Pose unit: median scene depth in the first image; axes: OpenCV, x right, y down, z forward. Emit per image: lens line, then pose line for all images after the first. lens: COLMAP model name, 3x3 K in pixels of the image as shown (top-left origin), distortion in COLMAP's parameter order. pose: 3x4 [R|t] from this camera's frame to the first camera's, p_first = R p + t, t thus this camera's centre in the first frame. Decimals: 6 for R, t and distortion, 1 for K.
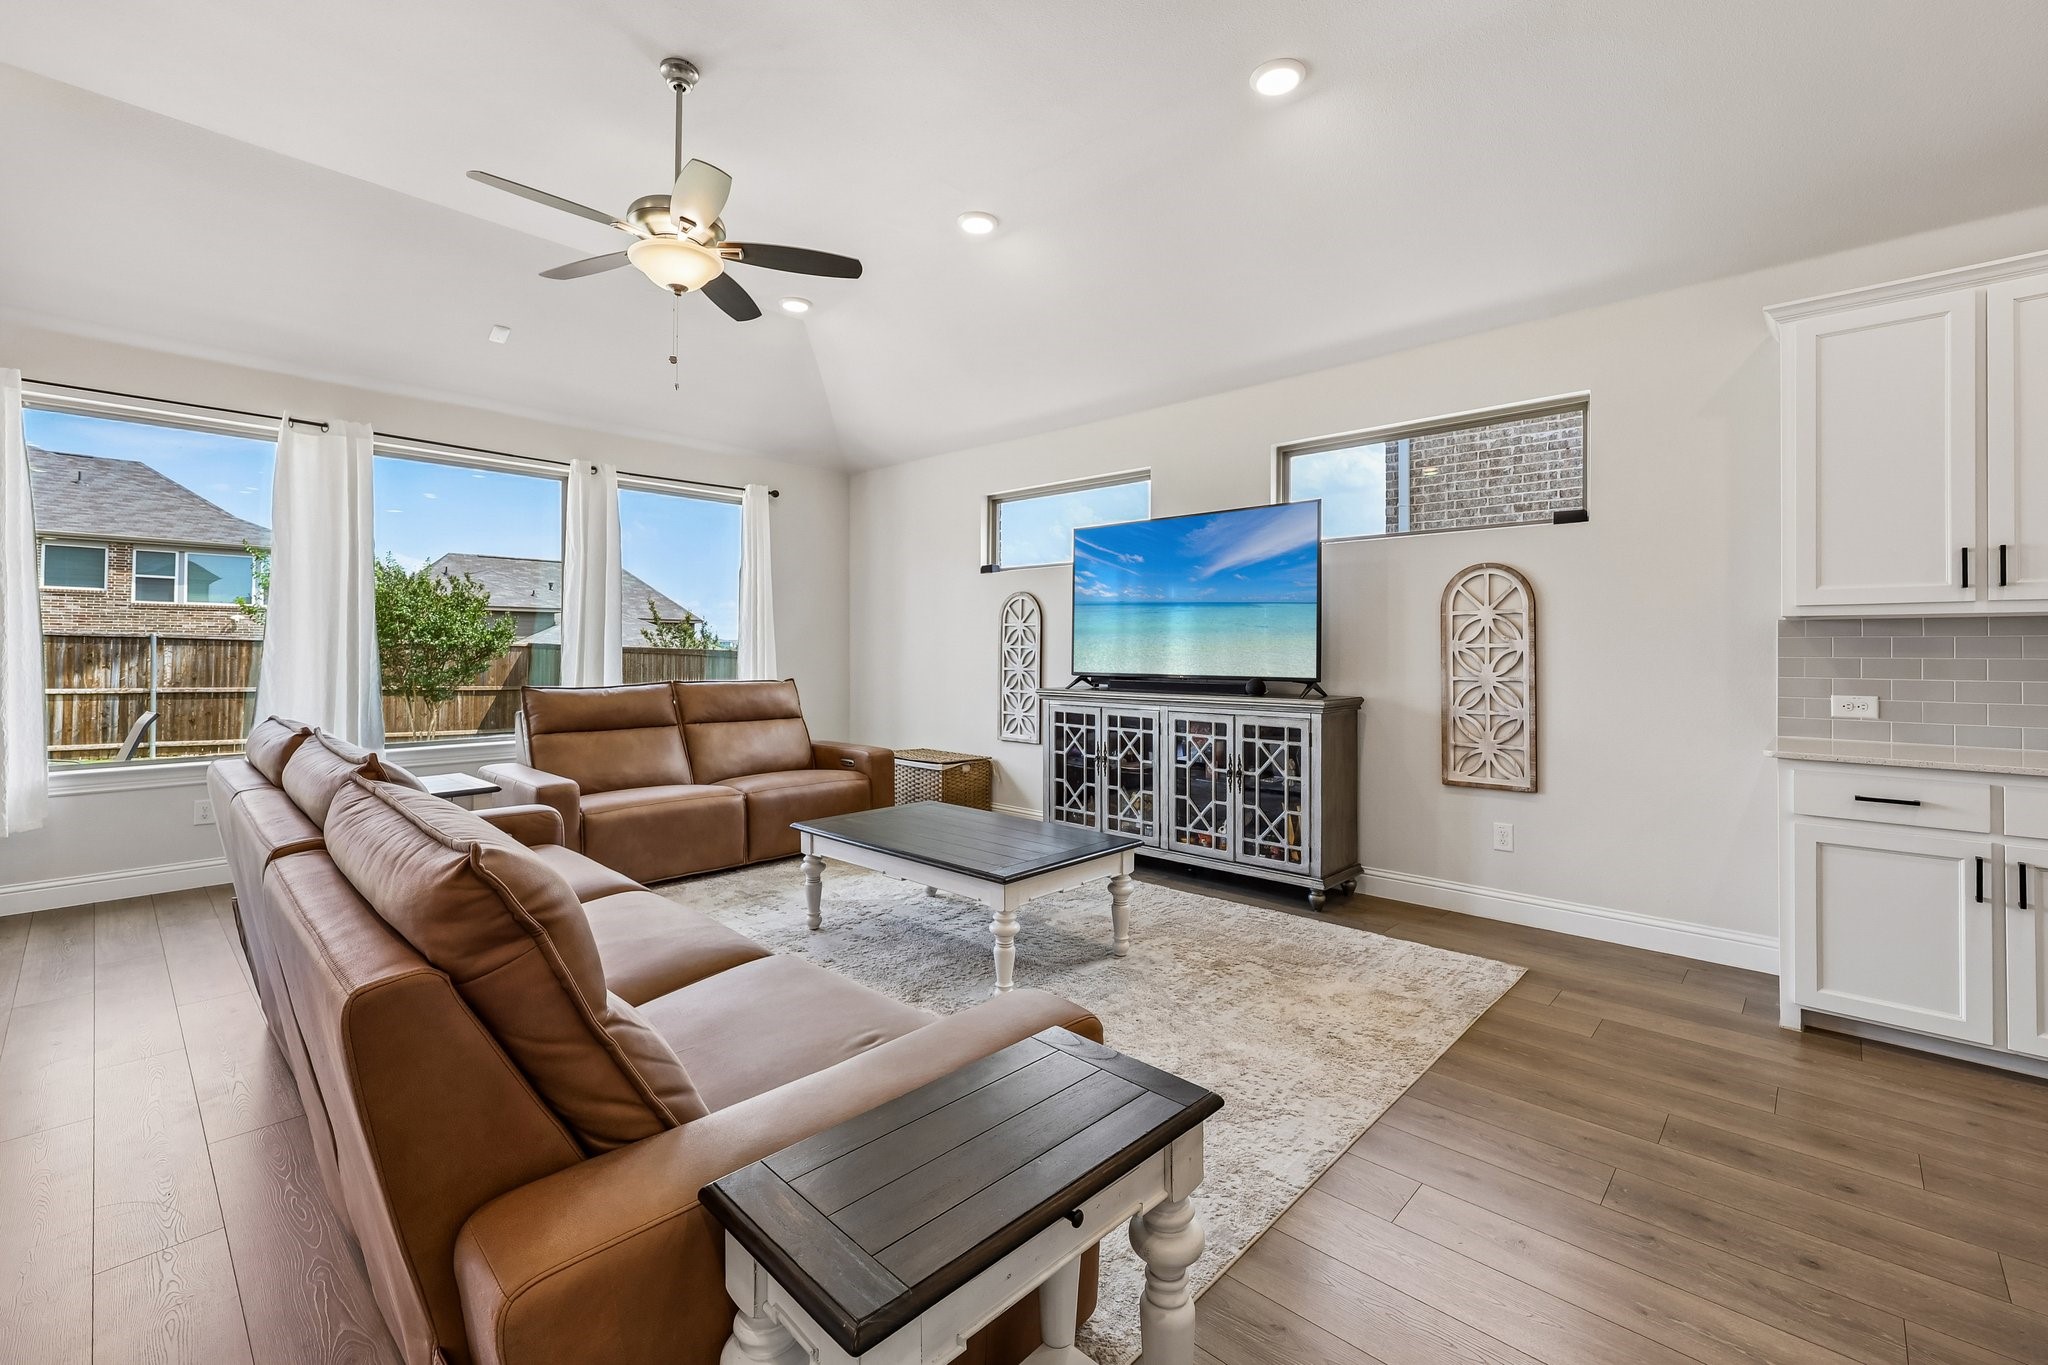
lens RADIAL K [[851.4, 0, 1004.0], [0, 851.4, 642.9], [0, 0, 1]] dist [-0.000368, -0.000240]
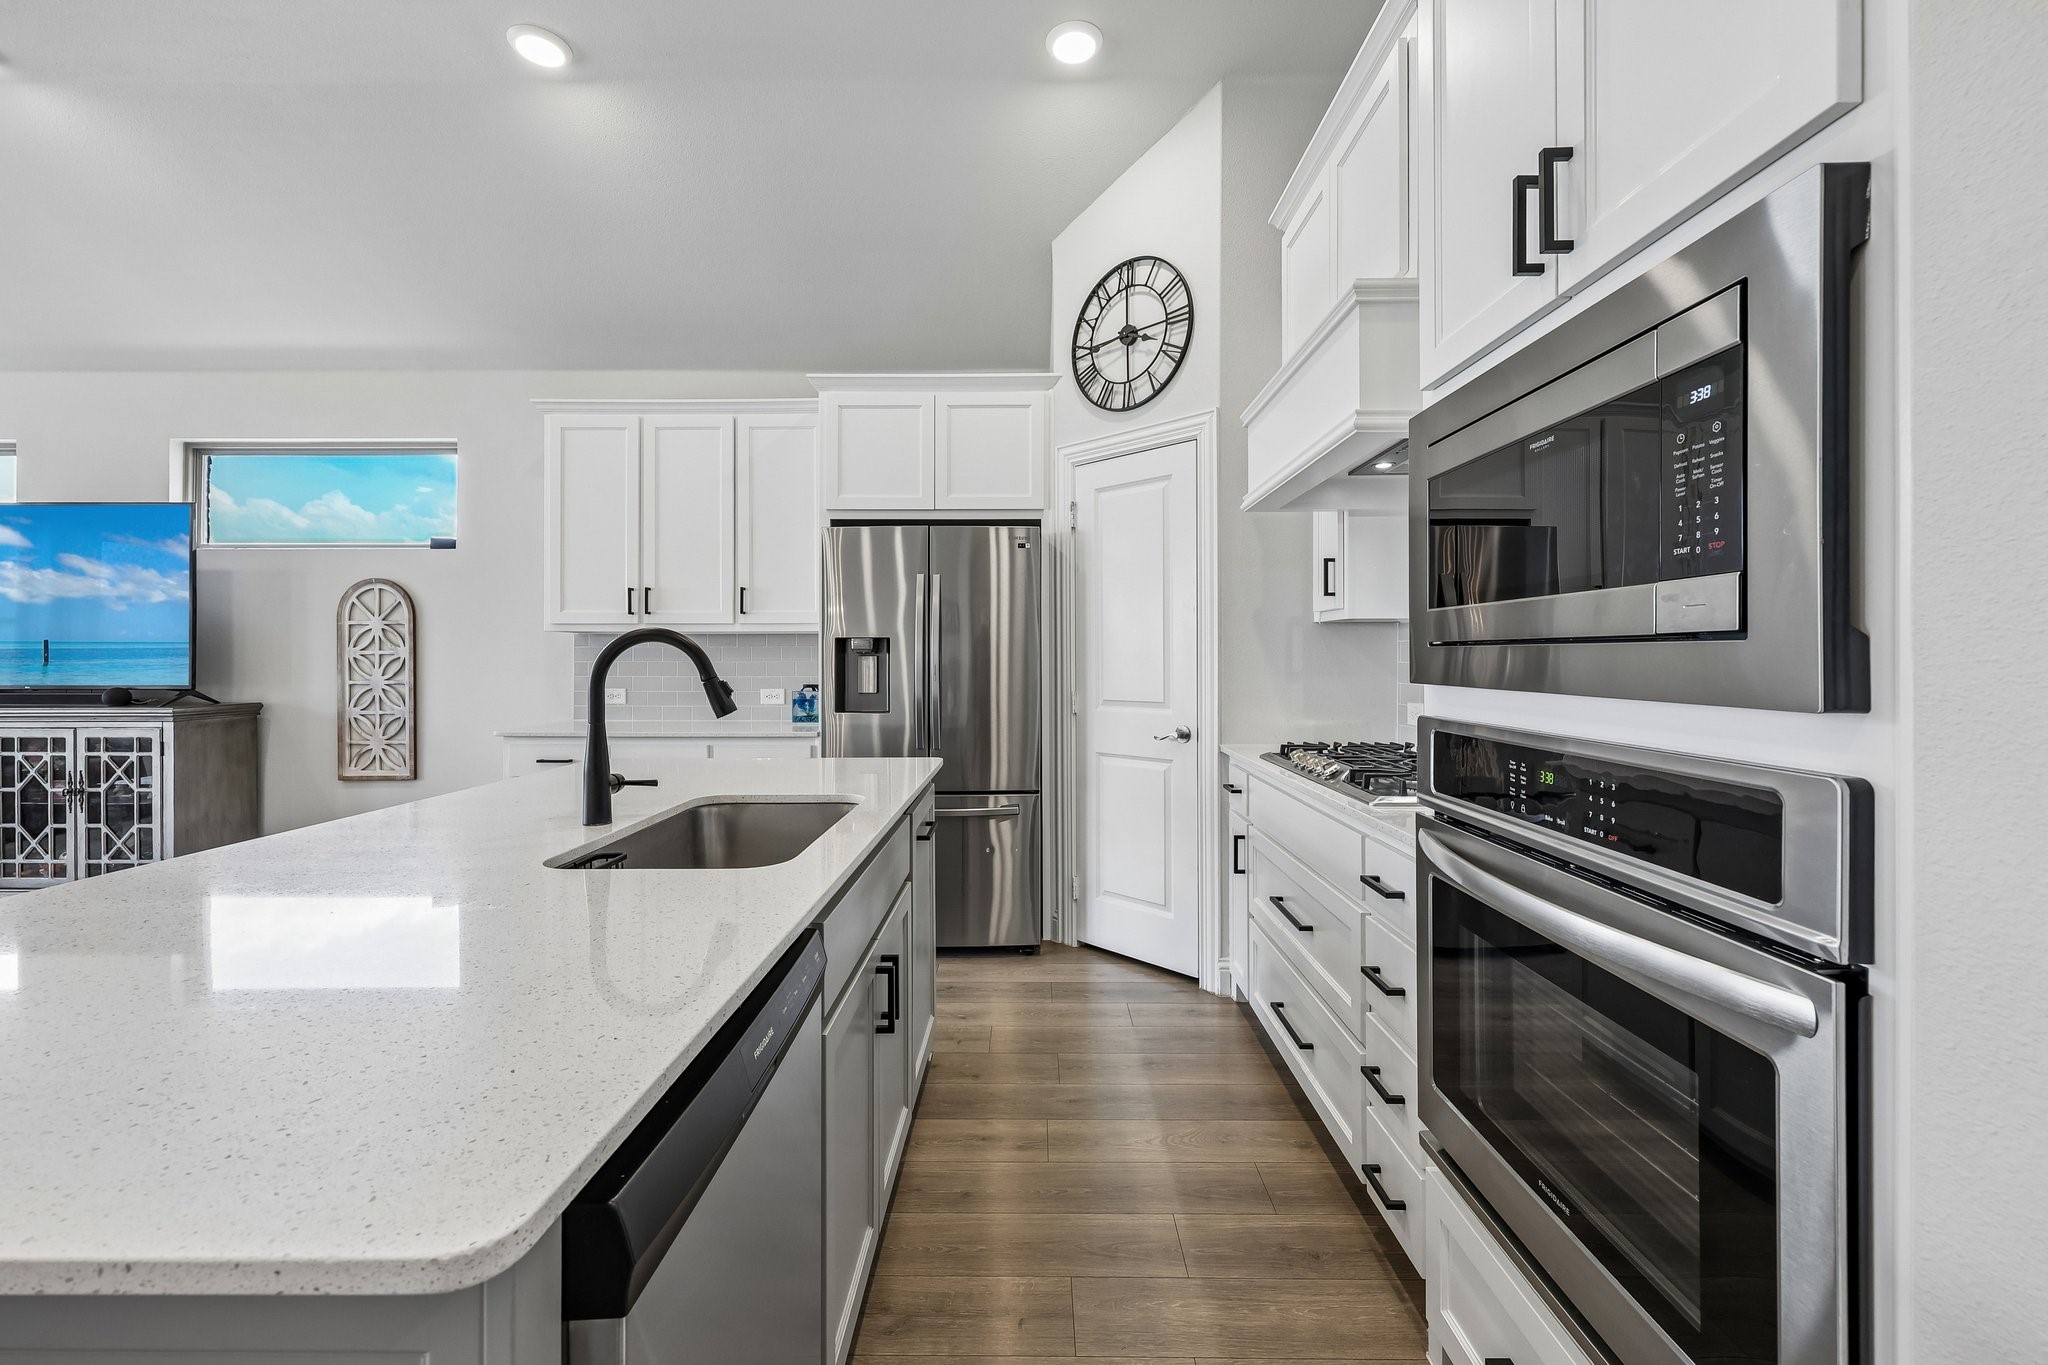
lens RADIAL K [[851.4, 0, 1015.7], [0, 851.4, 662.0], [0, 0, 1]] dist [-0.000368, -0.000240]
pose [[0.728471, -0.005404, 0.685055, 0.383216], [-0.003941, 0.999919, 0.012079, -0.001182], [-0.685065, -0.011499, 0.728391, -0.359384]]
